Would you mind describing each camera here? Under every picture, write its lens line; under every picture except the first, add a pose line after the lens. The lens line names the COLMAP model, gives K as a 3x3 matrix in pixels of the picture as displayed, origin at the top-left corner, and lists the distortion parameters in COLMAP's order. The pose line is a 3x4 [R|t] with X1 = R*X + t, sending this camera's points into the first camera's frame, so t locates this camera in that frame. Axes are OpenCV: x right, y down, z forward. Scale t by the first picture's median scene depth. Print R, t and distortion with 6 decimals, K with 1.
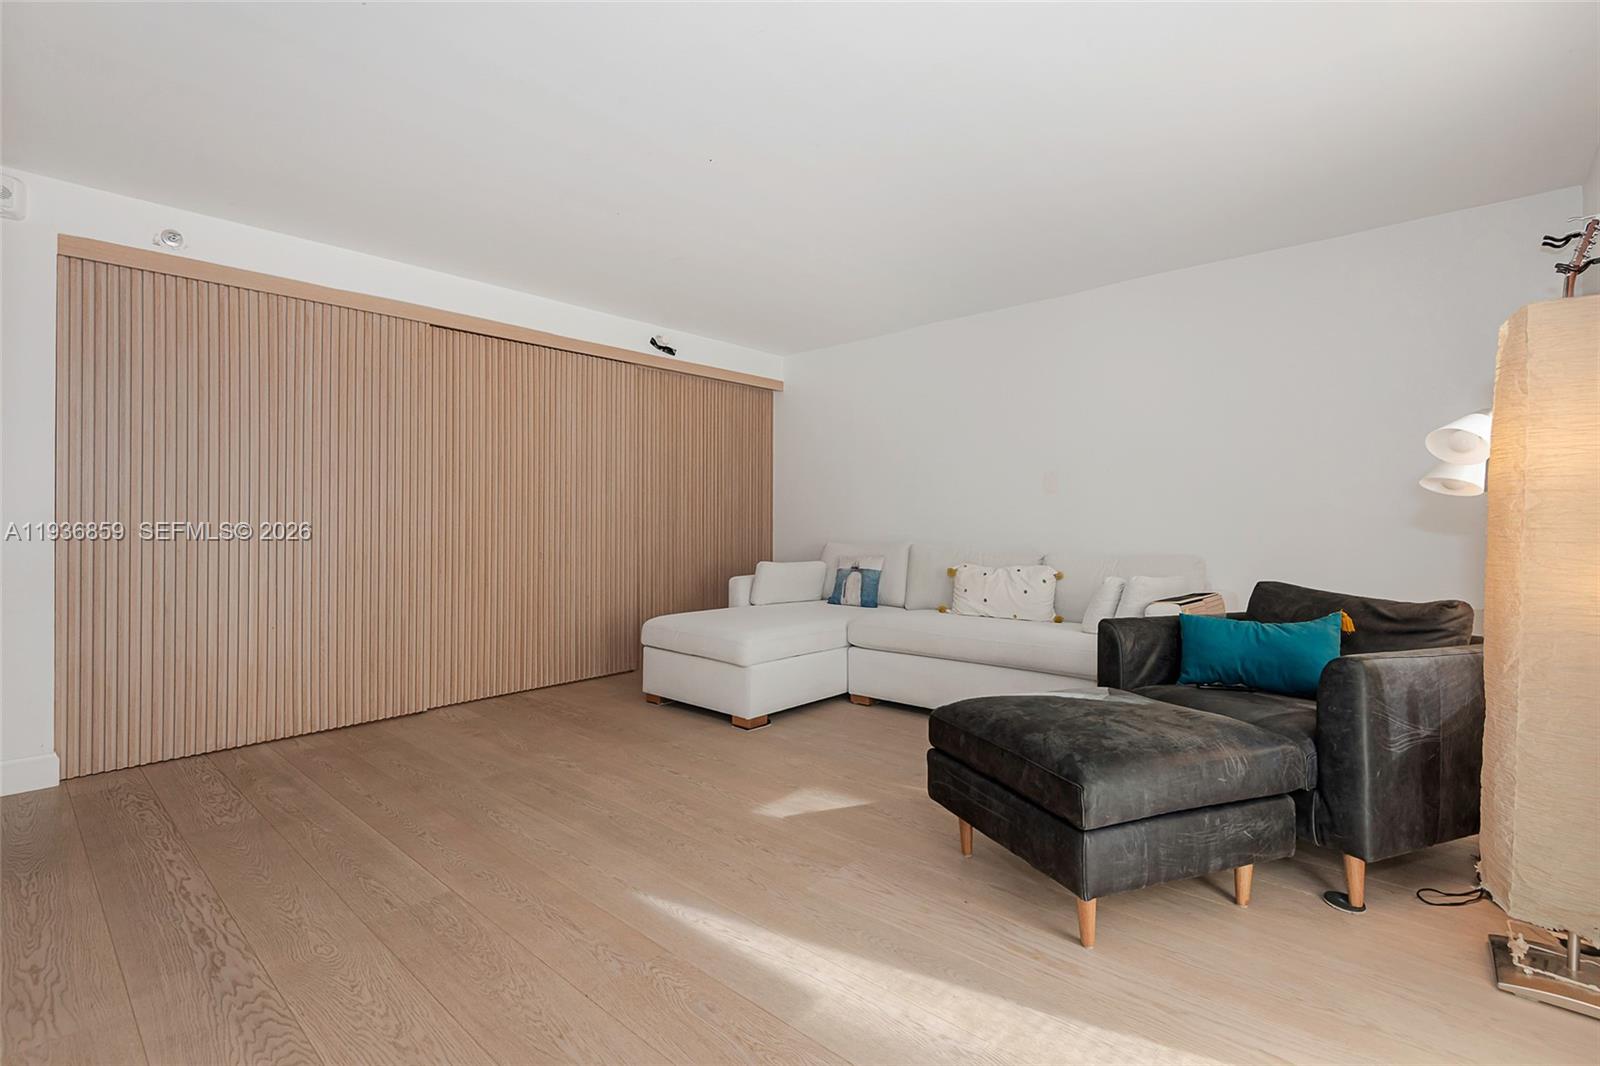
lens RADIAL K [[734.5, 0, 794.0], [0, 734.5, 519.8], [0, 0, 1]] dist [0.017192, 0.000085]
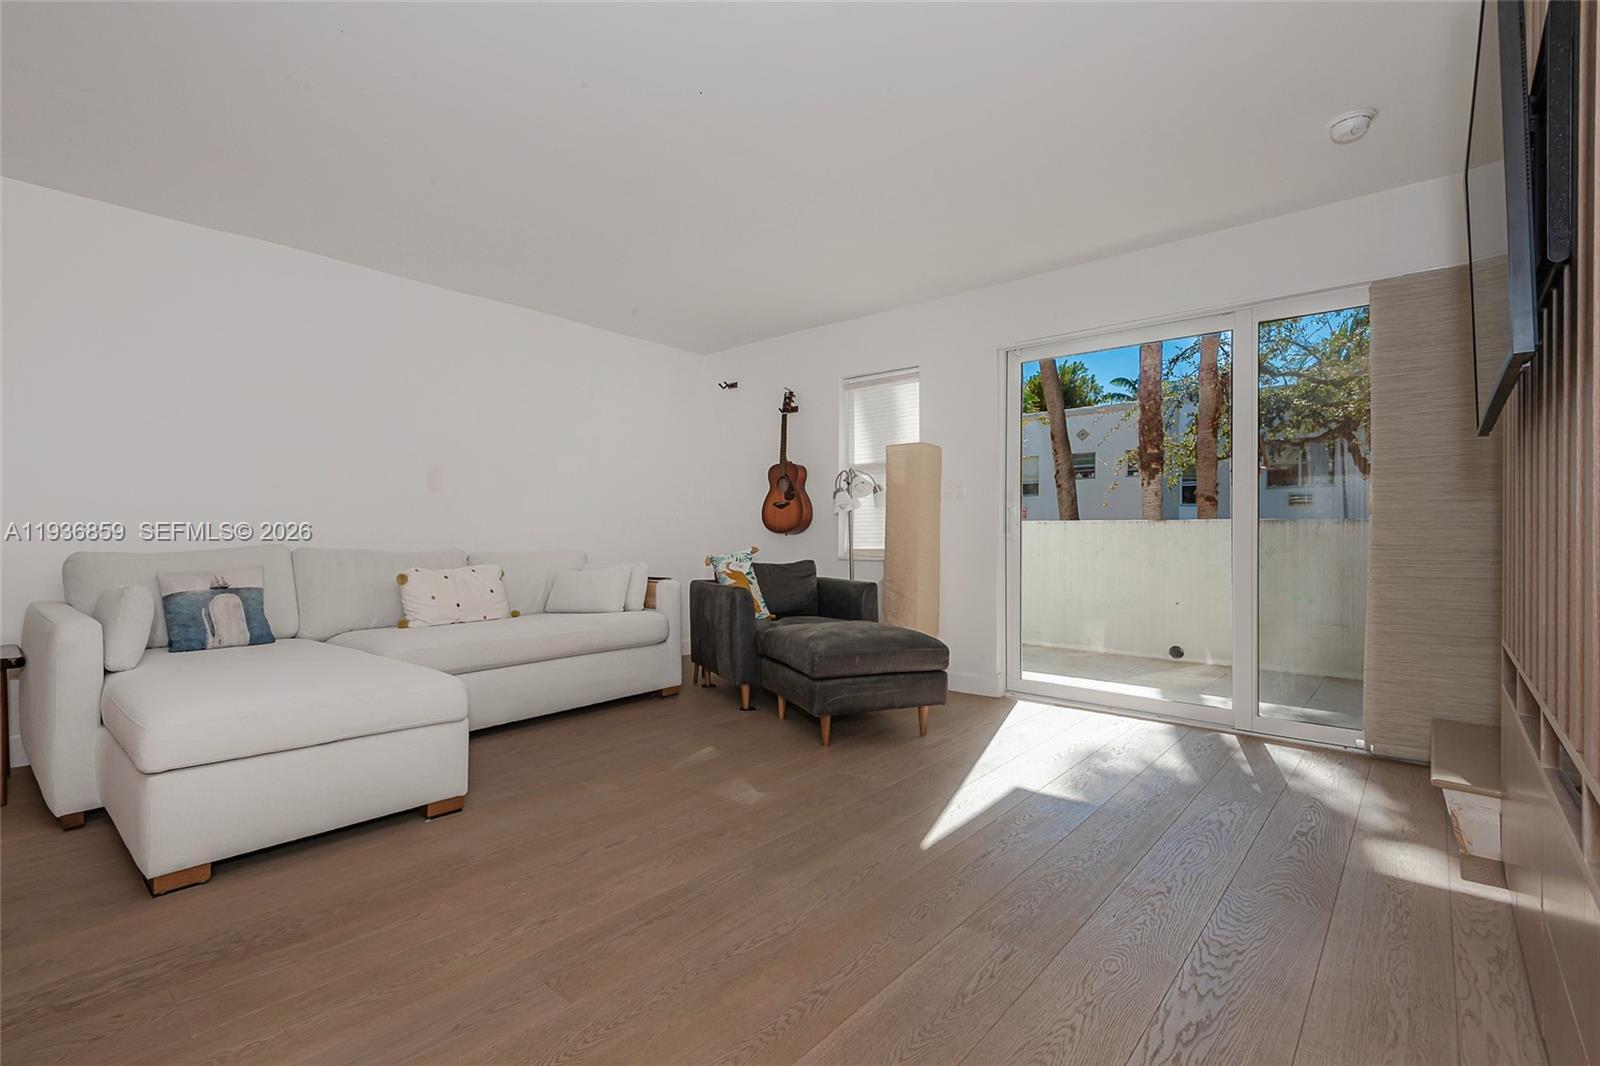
lens RADIAL K [[734.5, 0, 793.7], [0, 734.5, 539.1], [0, 0, 1]] dist [0.017192, 0.000085]
pose [[-0.031455, -0.001101, 0.999505, -1.179543], [0.002374, 0.999996, 0.001177, 0.050435], [-0.999502, 0.002409, -0.031452, 1.101339]]
